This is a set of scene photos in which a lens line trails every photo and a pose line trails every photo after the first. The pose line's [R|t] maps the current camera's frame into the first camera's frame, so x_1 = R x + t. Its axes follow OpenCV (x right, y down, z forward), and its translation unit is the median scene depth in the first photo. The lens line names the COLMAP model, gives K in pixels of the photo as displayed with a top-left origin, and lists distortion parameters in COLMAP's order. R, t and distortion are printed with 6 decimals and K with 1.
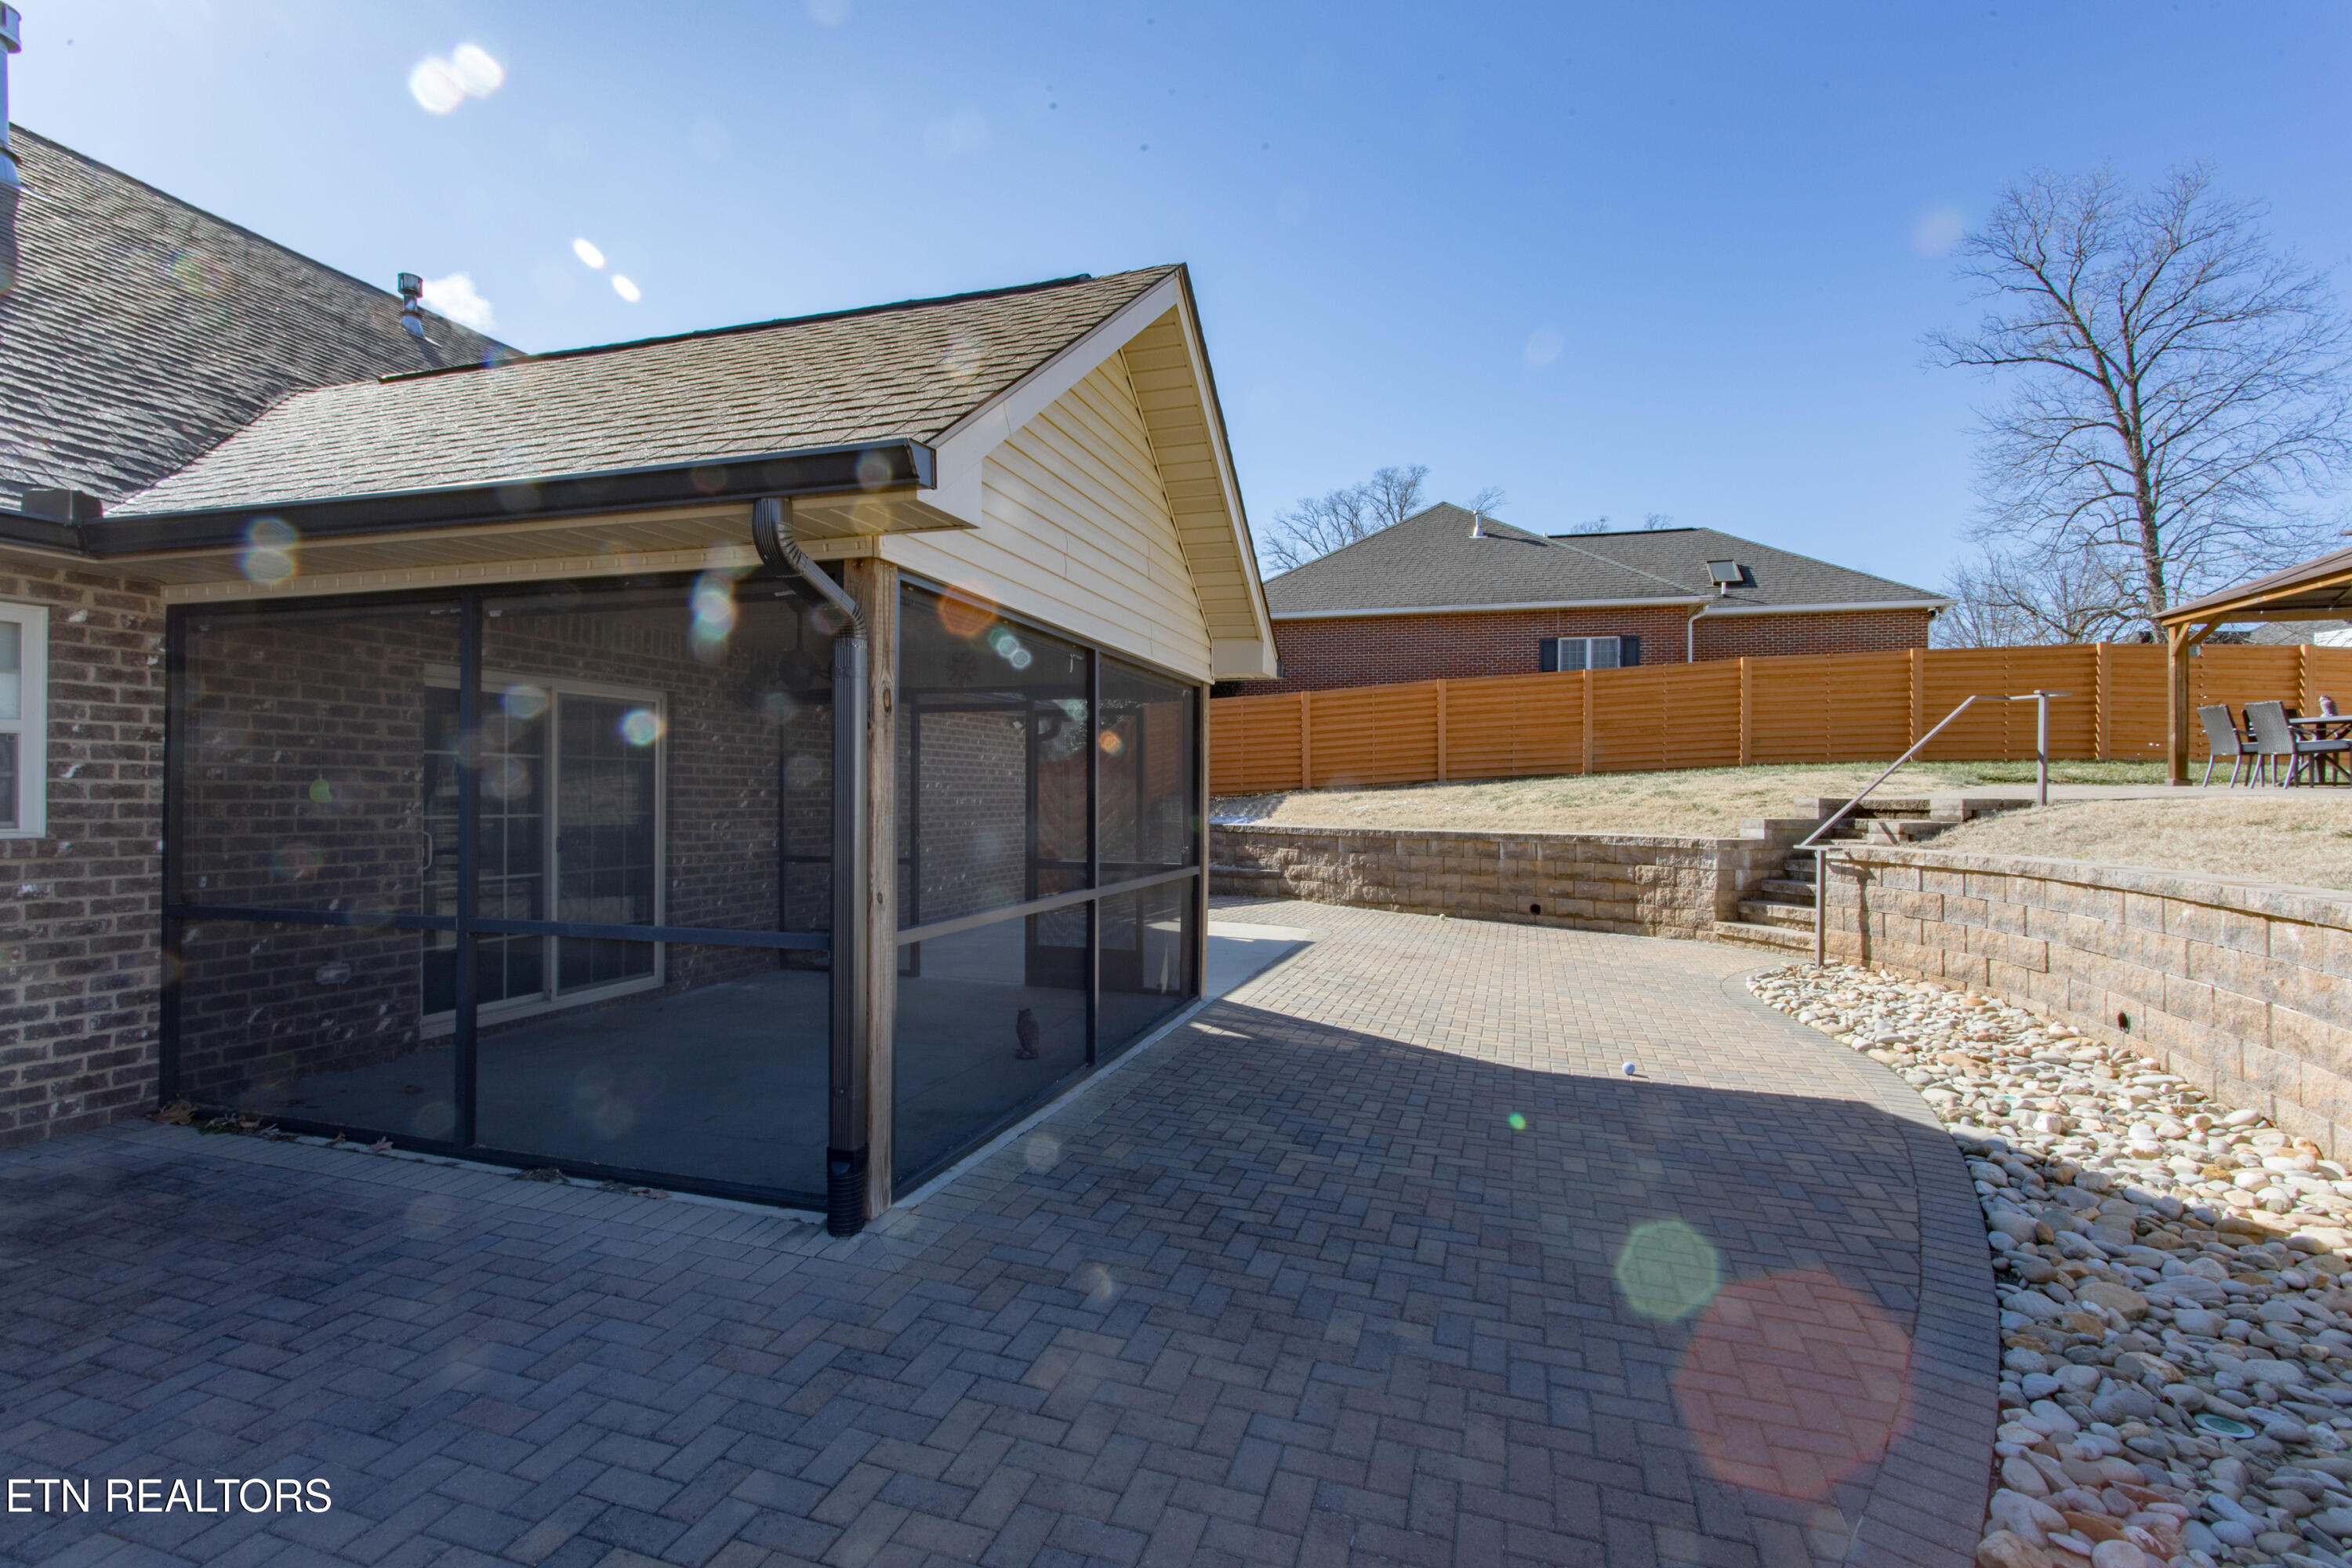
lens RADIAL K [[1107.0, 0, 1163.7], [0, 1107.0, 788.3], [0, 0, 1]] dist [0.002678, 0.001782]
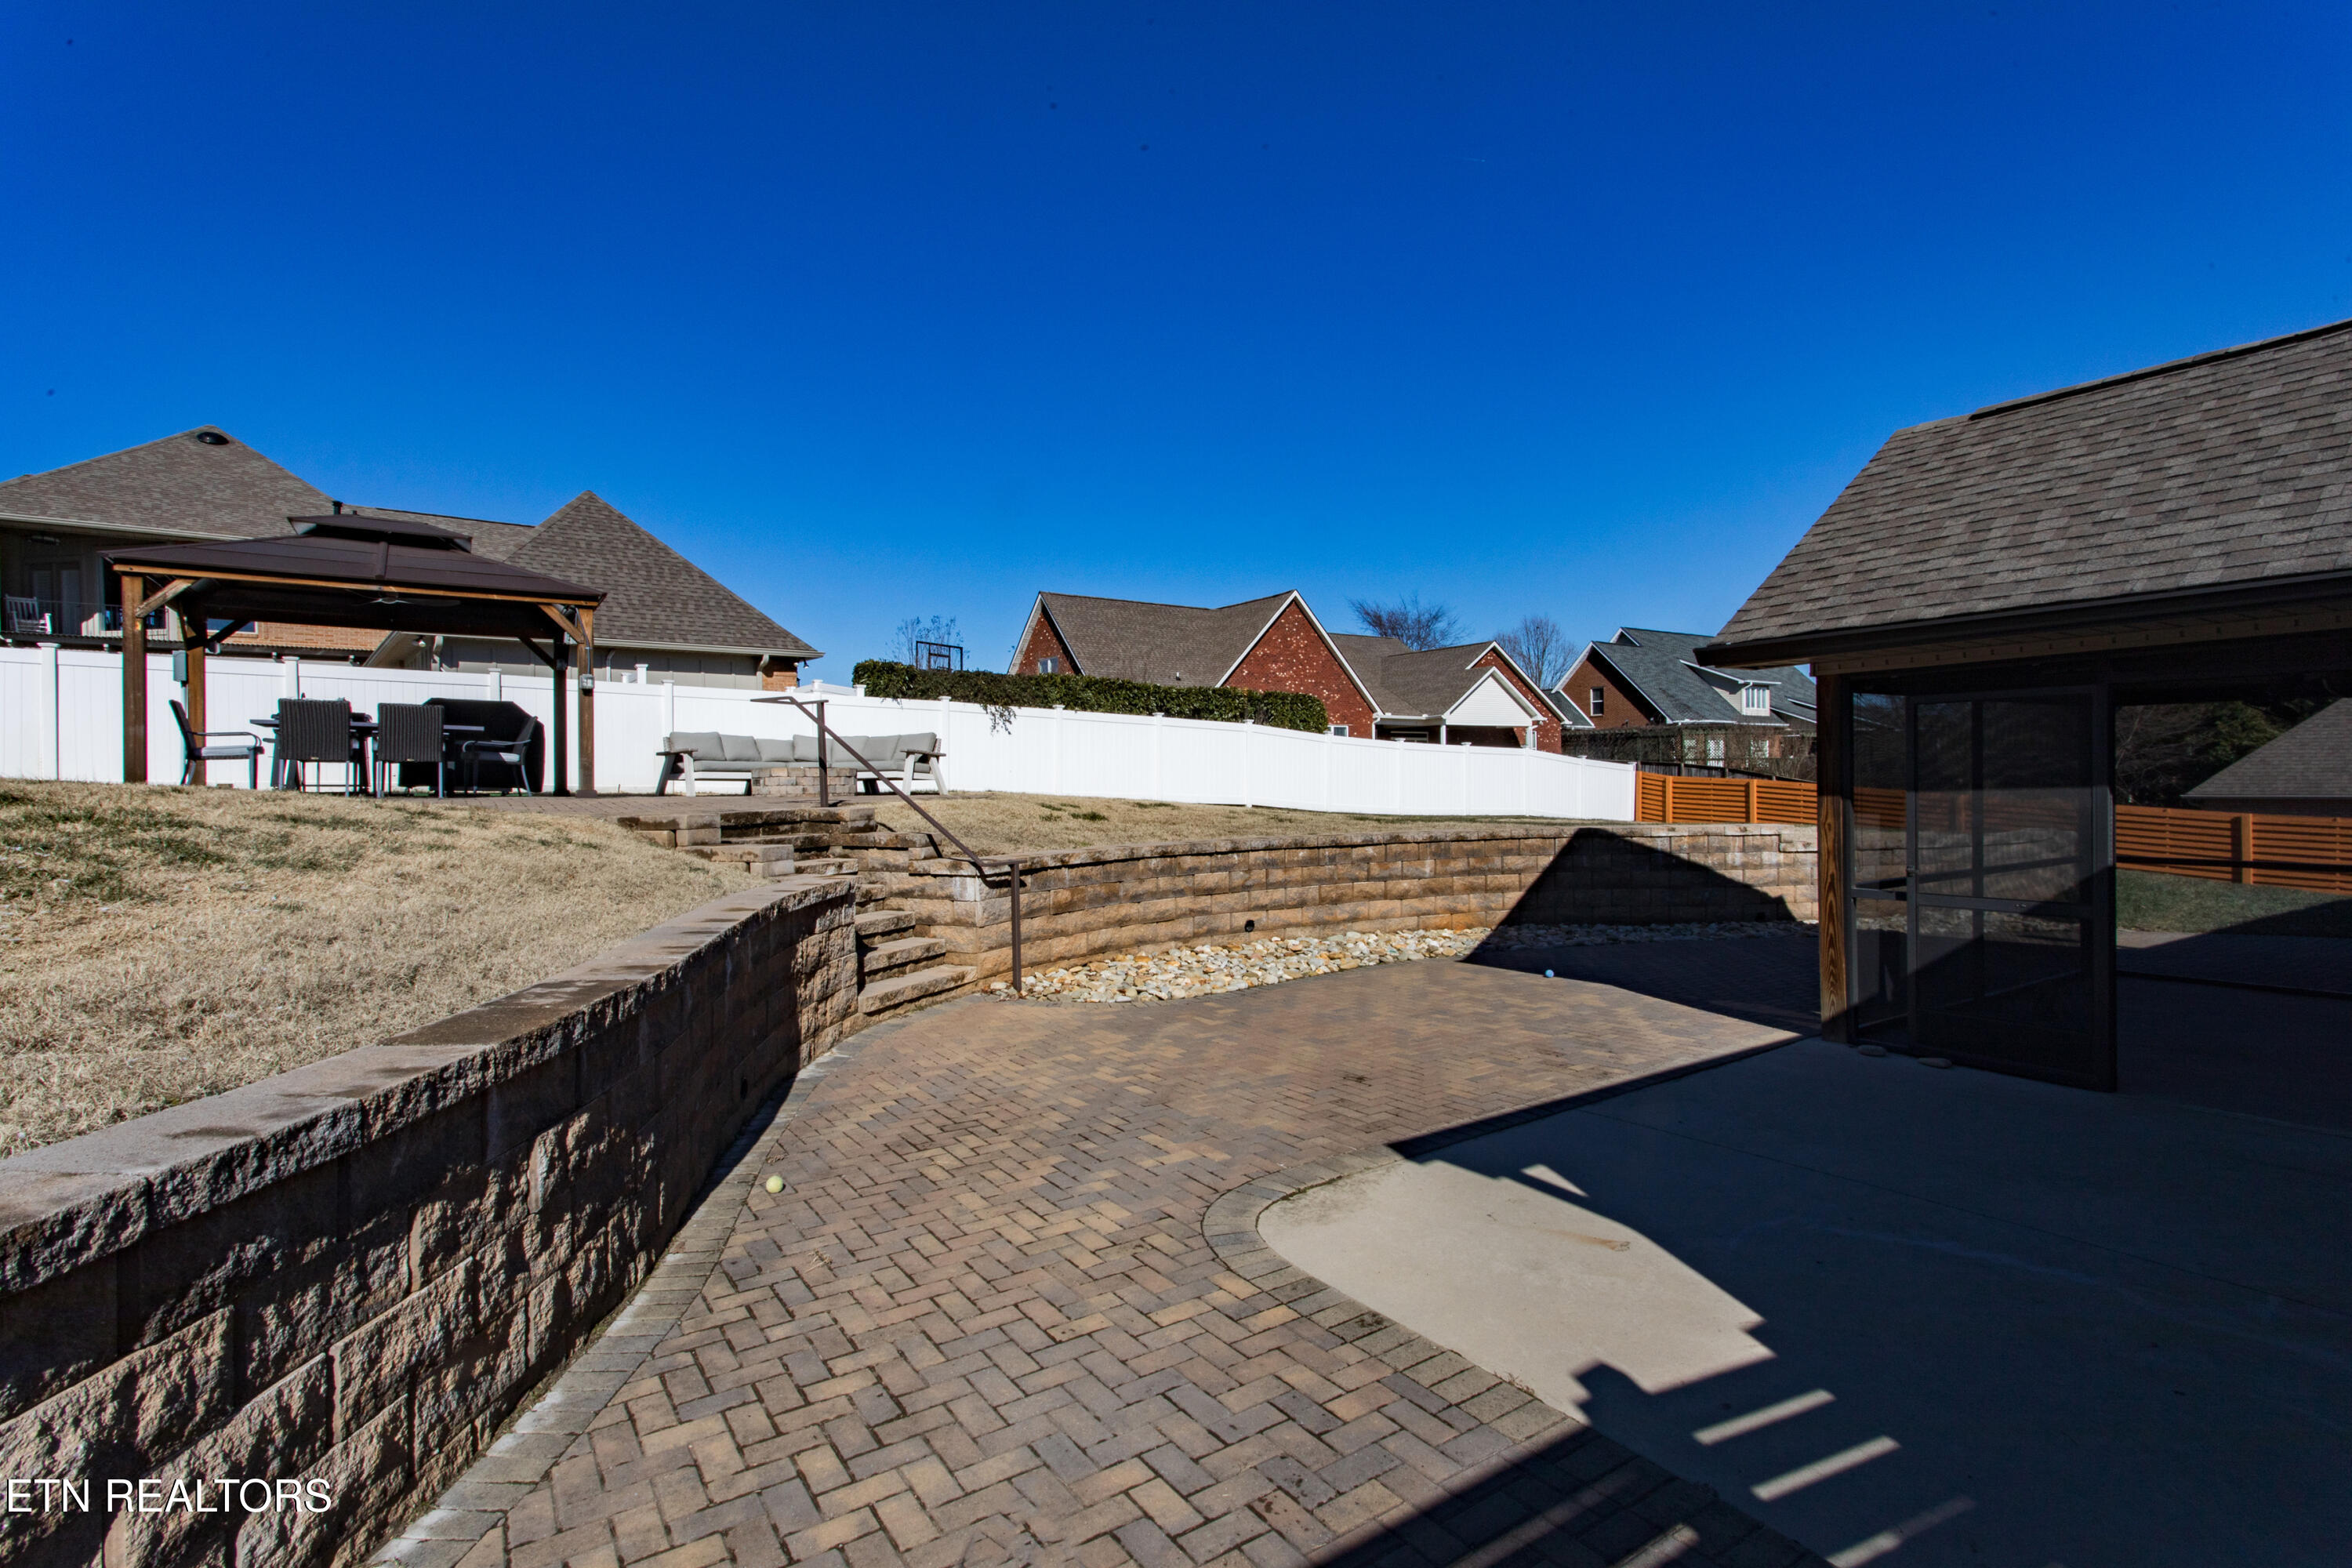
lens RADIAL K [[1107.0, 0, 1164.6], [0, 1107.0, 784.4], [0, 0, 1]] dist [0.002678, 0.001782]
pose [[-0.776721, 0.003094, 0.629838, -0.046032], [0.007023, 0.999968, 0.003749, -0.007067], [-0.629806, 0.007335, -0.776718, 0.861875]]
